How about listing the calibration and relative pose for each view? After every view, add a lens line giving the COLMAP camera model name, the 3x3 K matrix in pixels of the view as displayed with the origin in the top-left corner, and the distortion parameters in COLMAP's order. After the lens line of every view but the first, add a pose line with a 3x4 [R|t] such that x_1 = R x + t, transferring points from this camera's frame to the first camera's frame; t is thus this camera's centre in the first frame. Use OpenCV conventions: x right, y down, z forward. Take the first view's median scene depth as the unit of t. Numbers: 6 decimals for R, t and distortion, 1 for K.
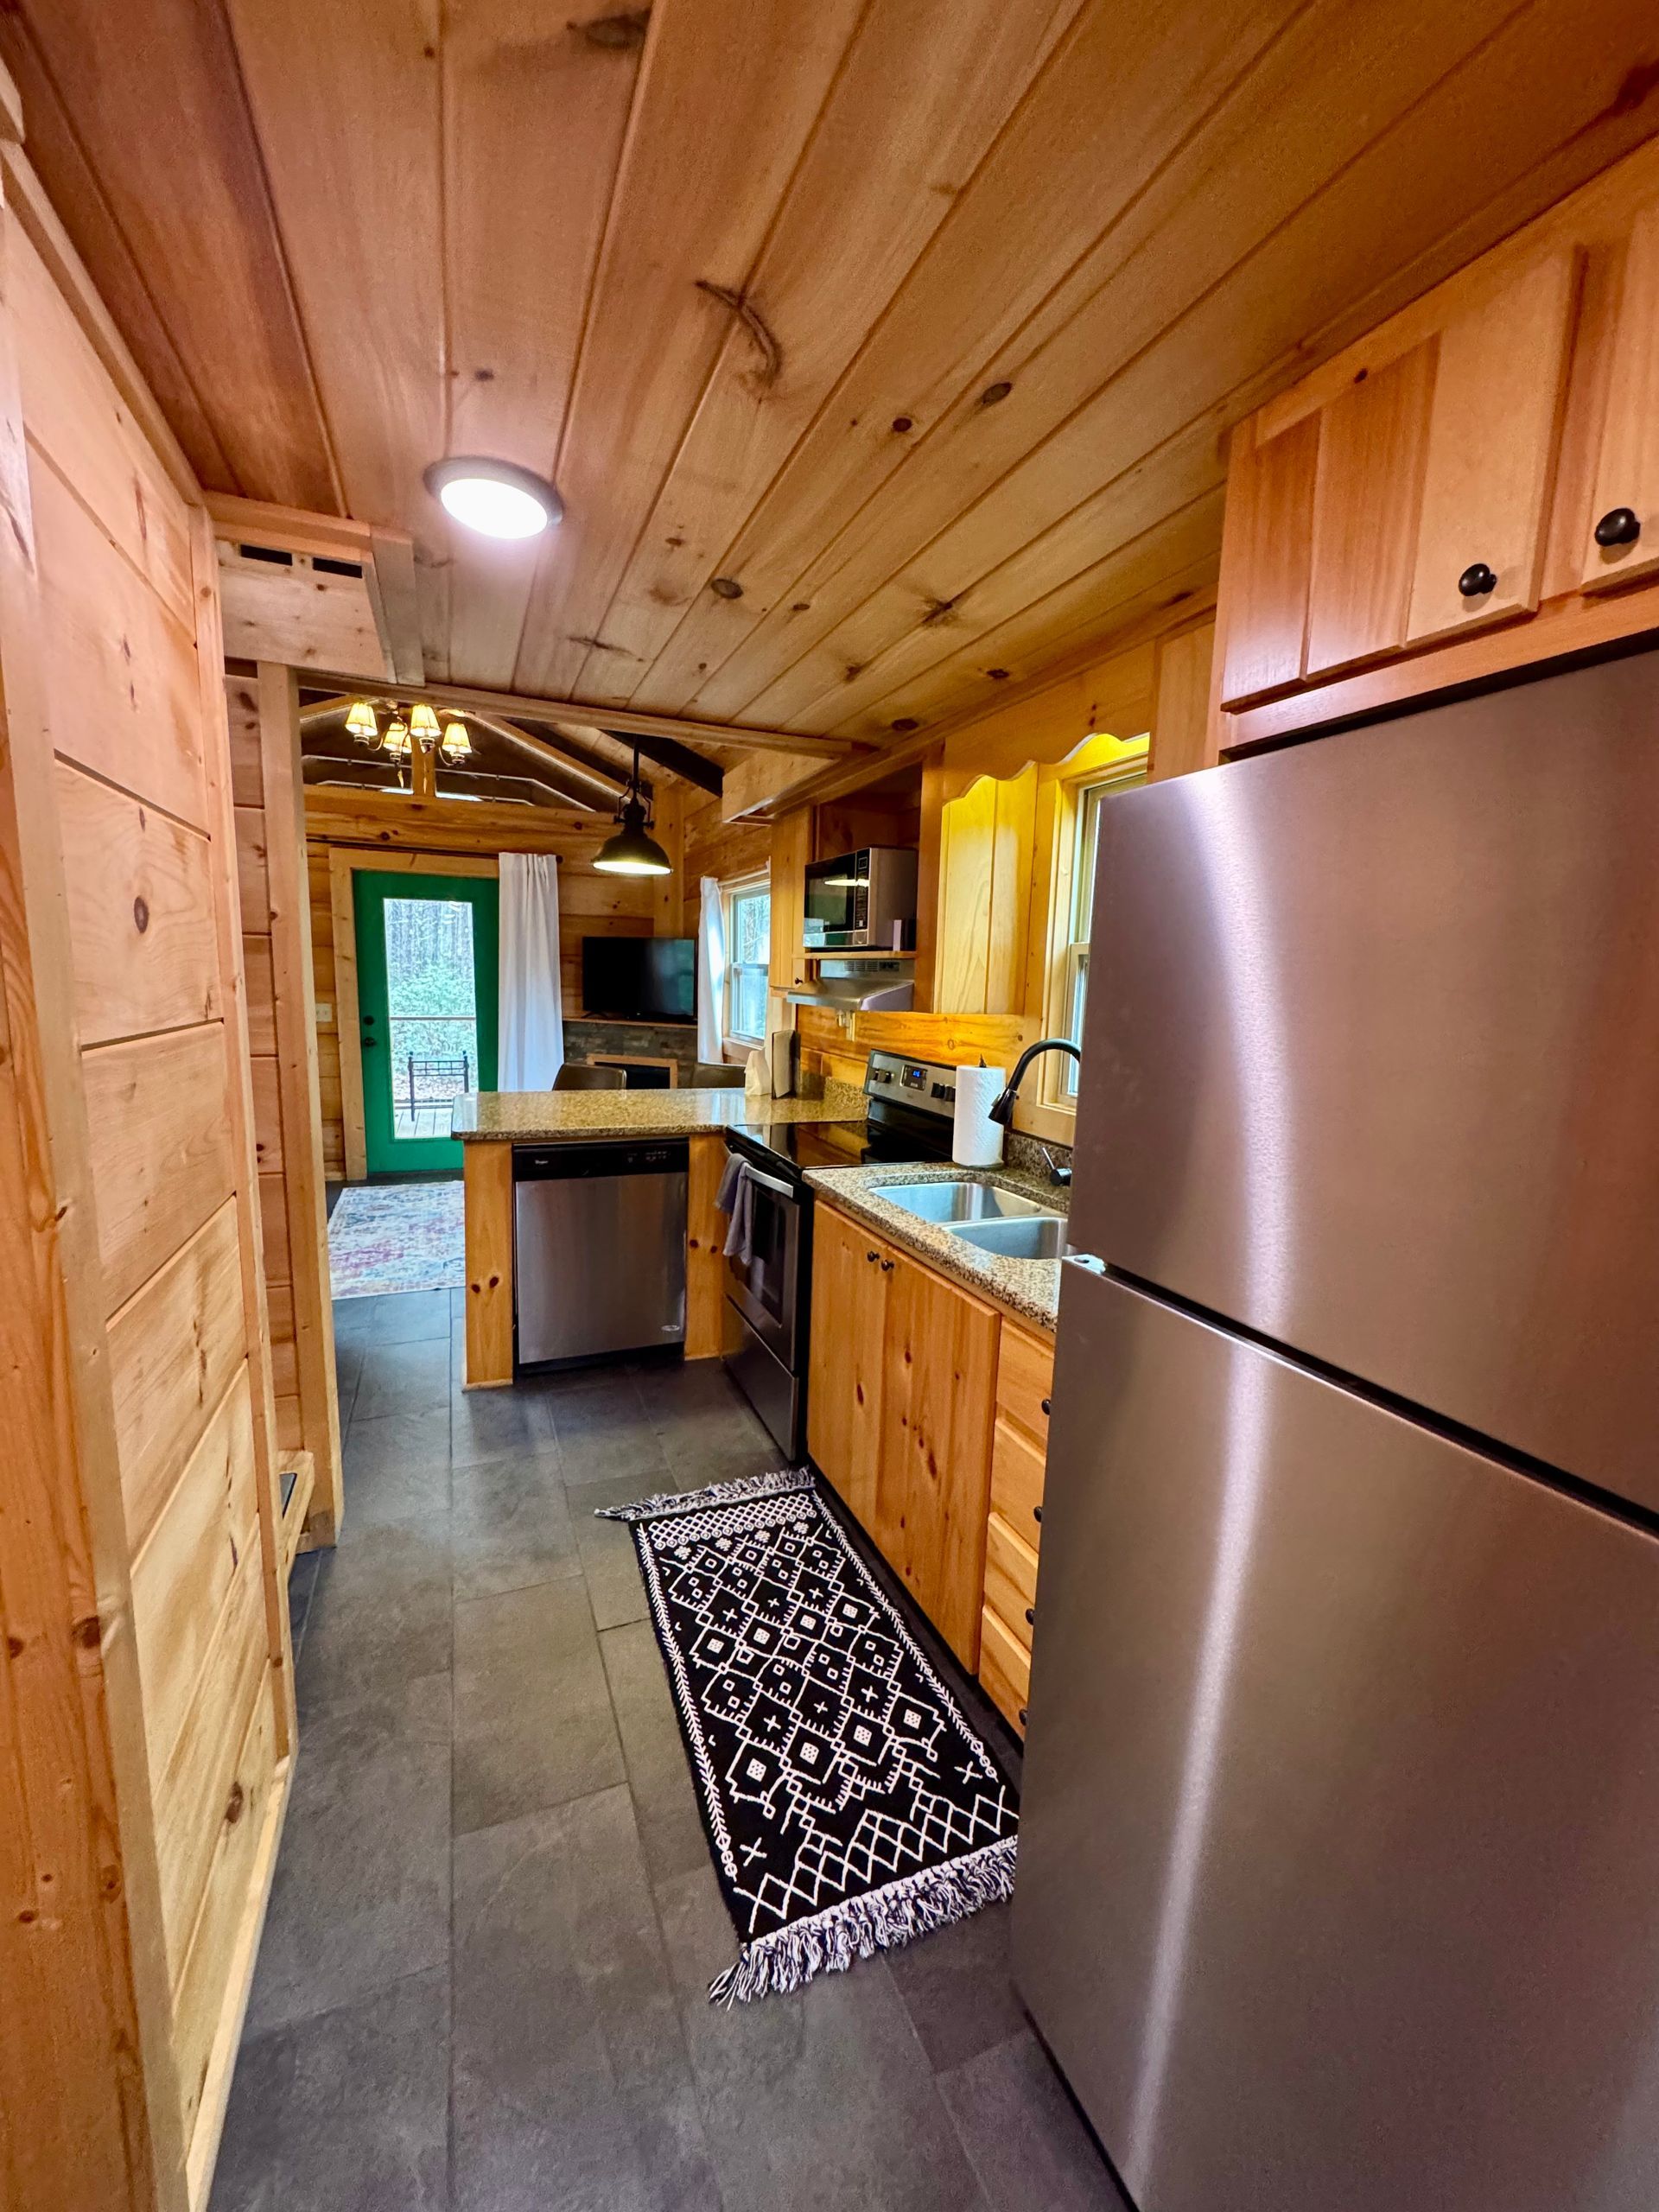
lens RADIAL K [[882.0, 0, 829.9], [0, 882.0, 1111.1], [0, 0, 1]] dist [-0.000929, 0.000129]
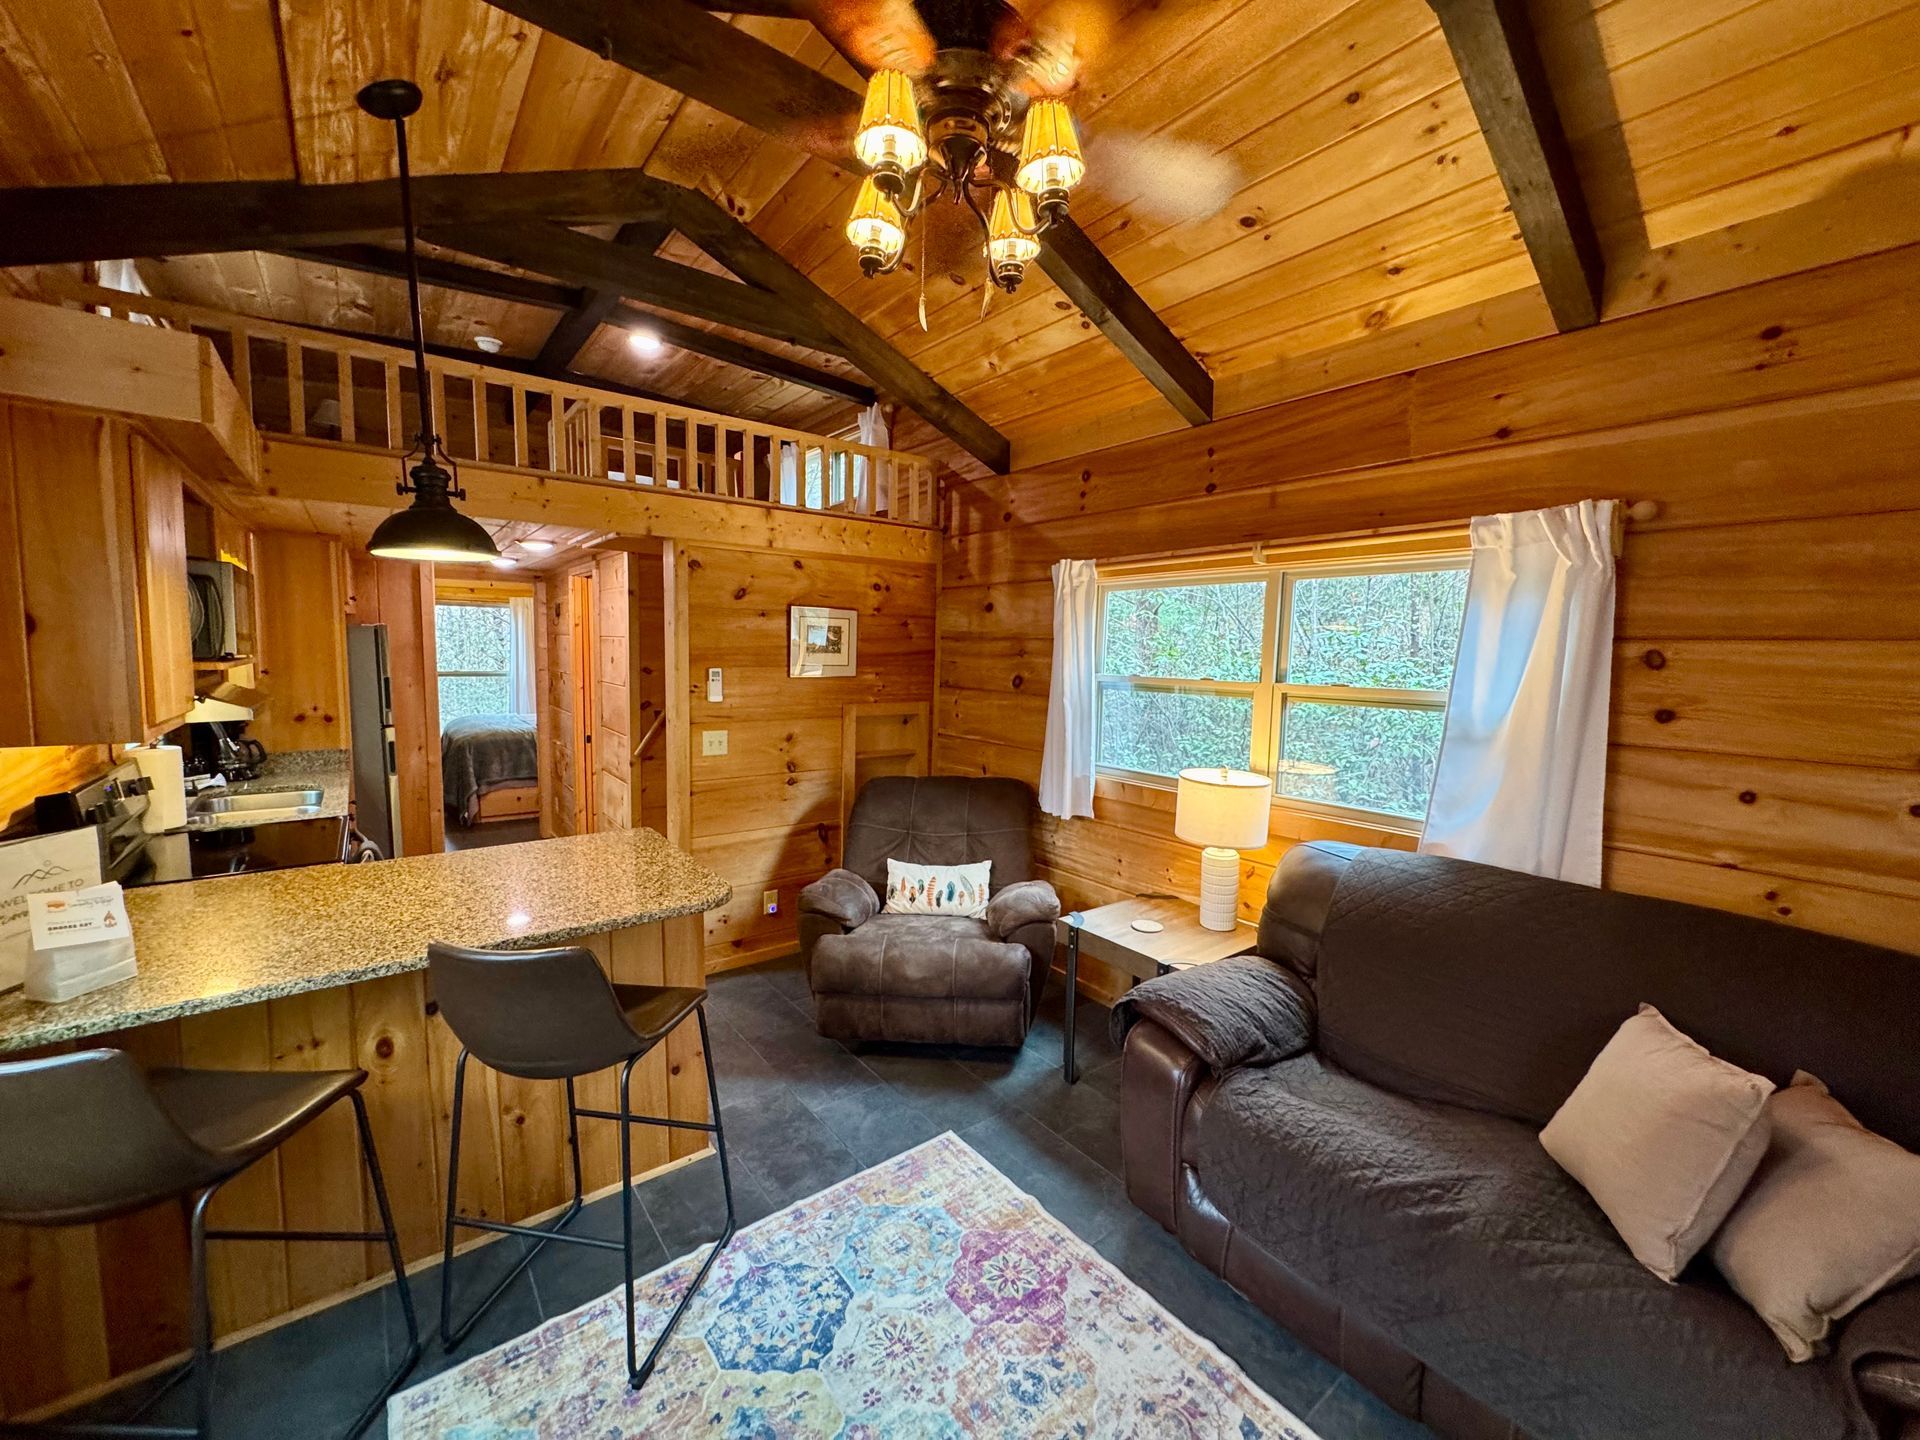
lens RADIAL K [[765.6, 0, 955.7], [0, 765.6, 717.5], [0, 0, 1]] dist [-0.000929, 0.000129]
pose [[-0.967350, -0.027287, -0.251971, -0.594779], [-0.085984, 0.970557, 0.225000, -0.411463], [0.238412, 0.239320, -0.941215, 2.154621]]
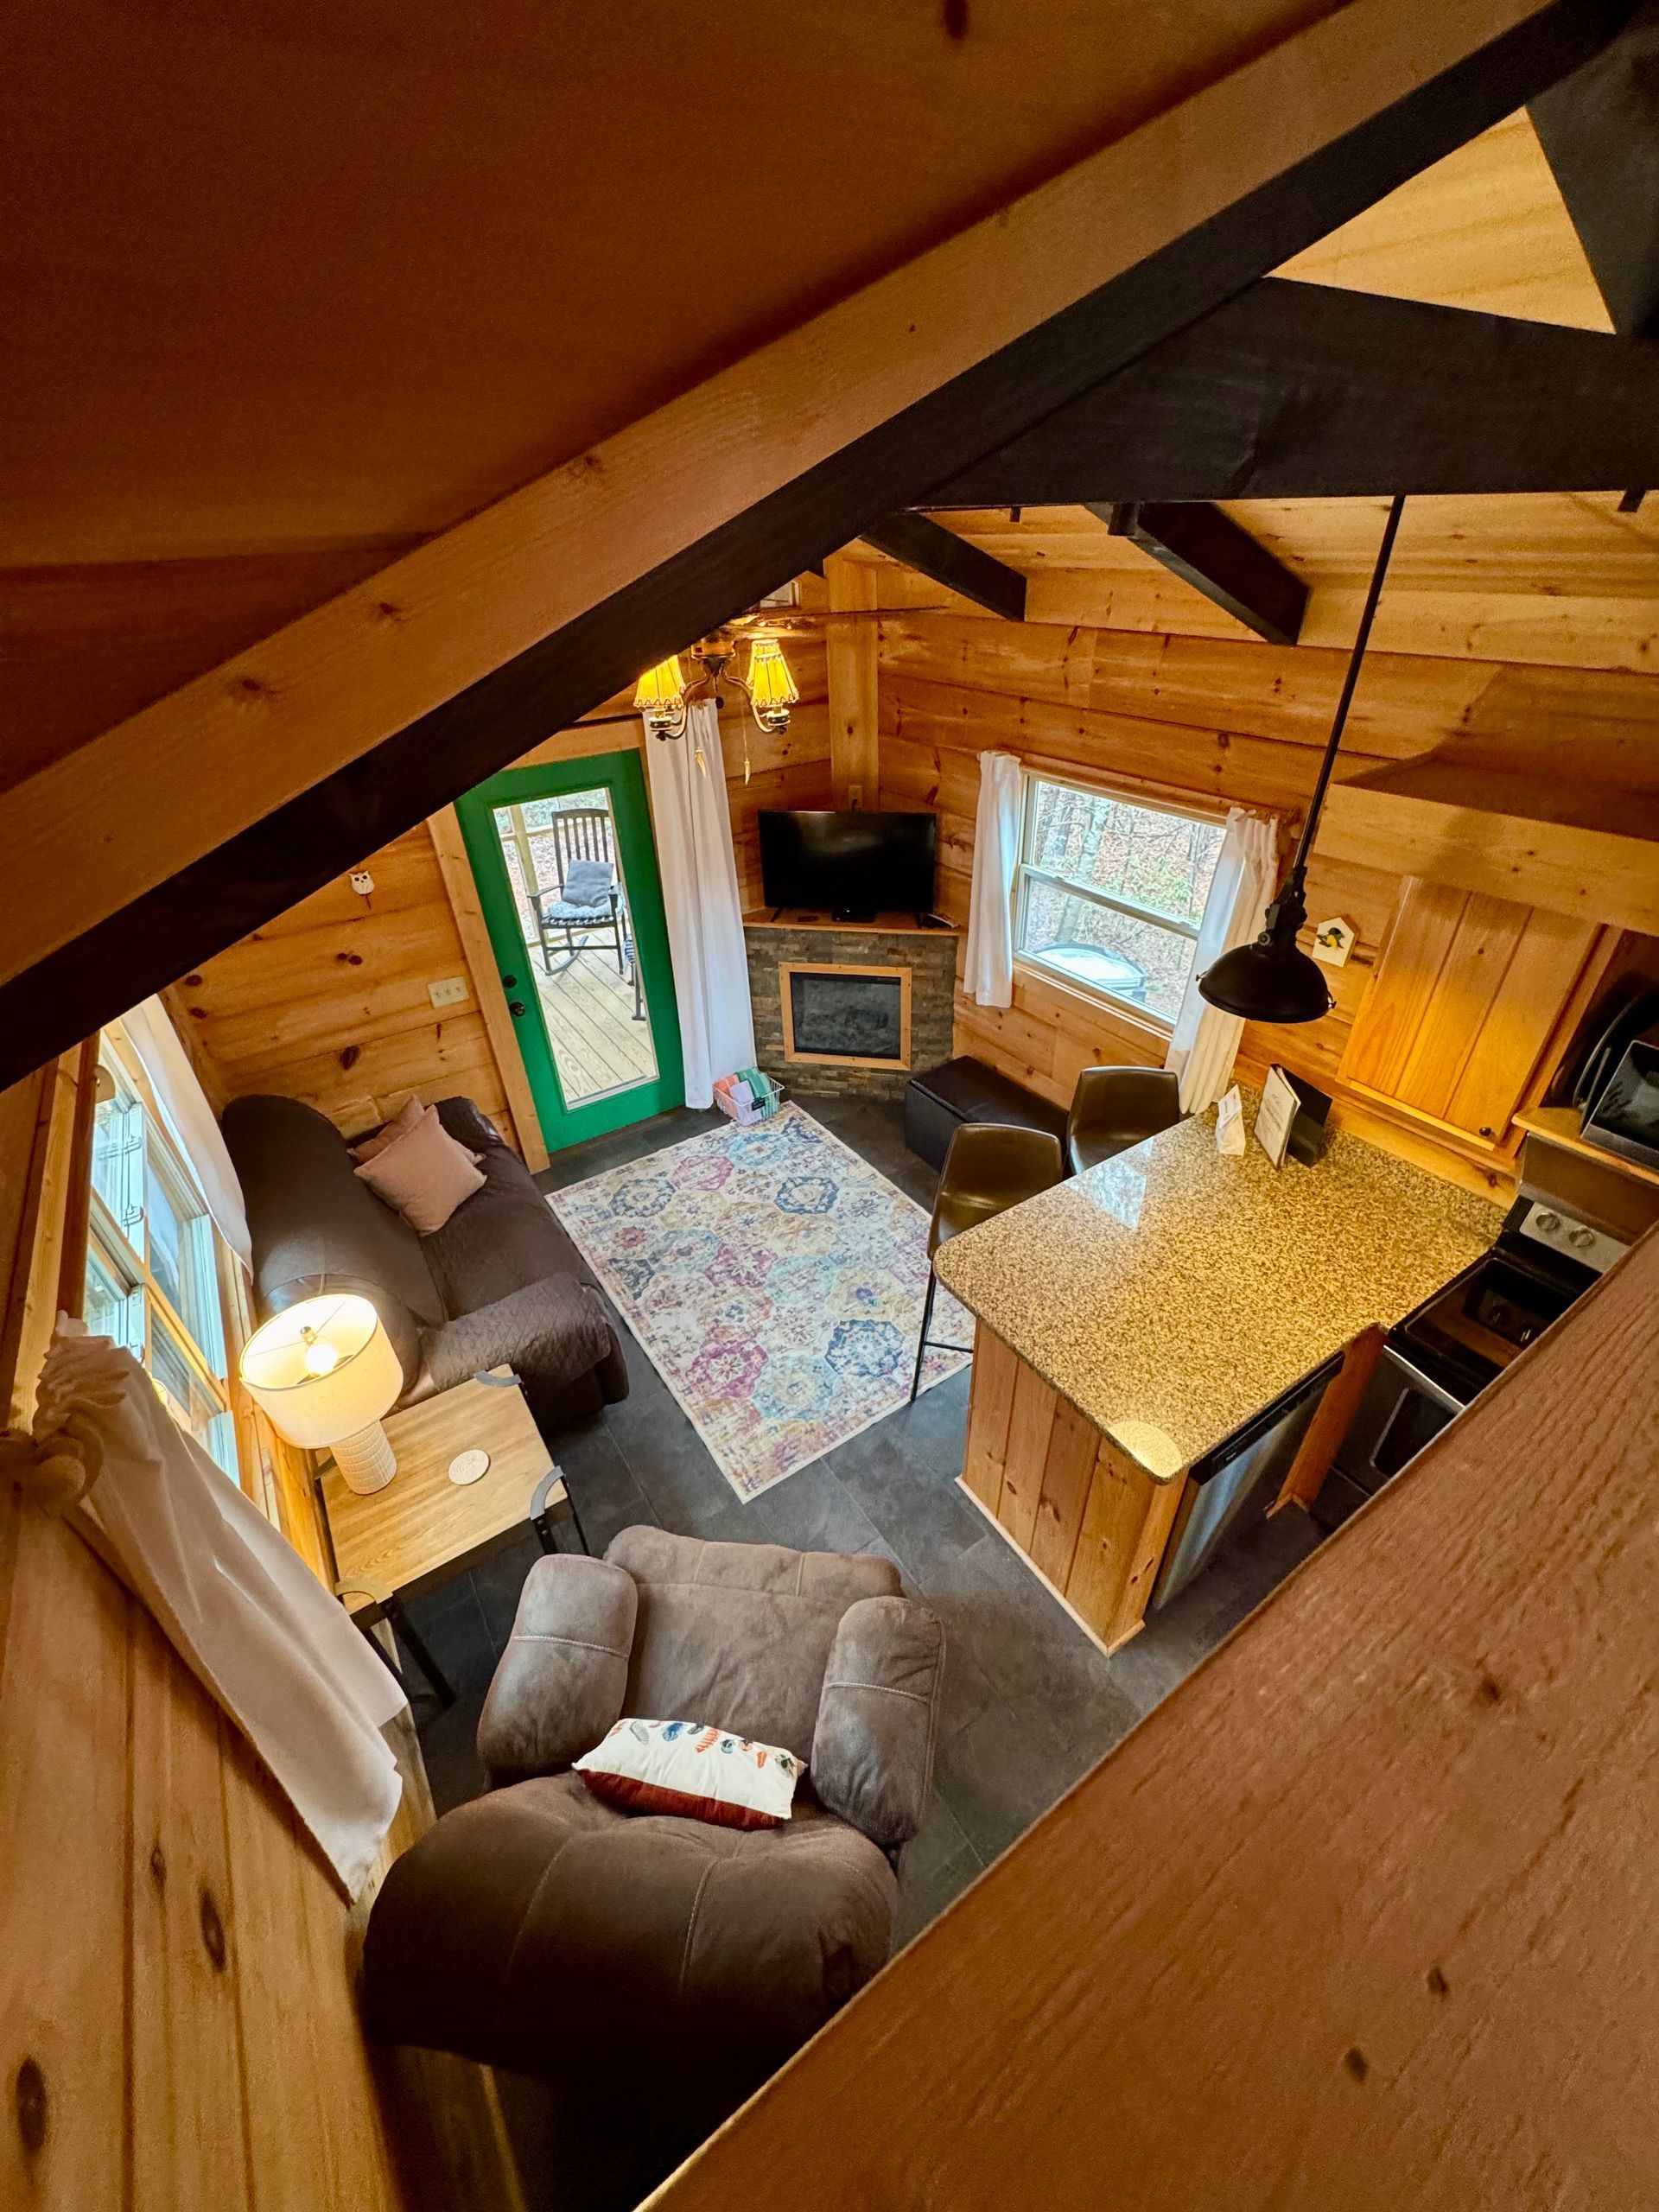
lens RADIAL K [[882.0, 0, 836.9], [0, 882.0, 1104.8], [0, 0, 1]] dist [-0.000929, 0.000129]
pose [[0.980030, -0.154893, 0.124700, -0.785772], [0.087906, 0.899965, 0.427008, -0.646067], [-0.178366, -0.407519, 0.895608, 0.543375]]
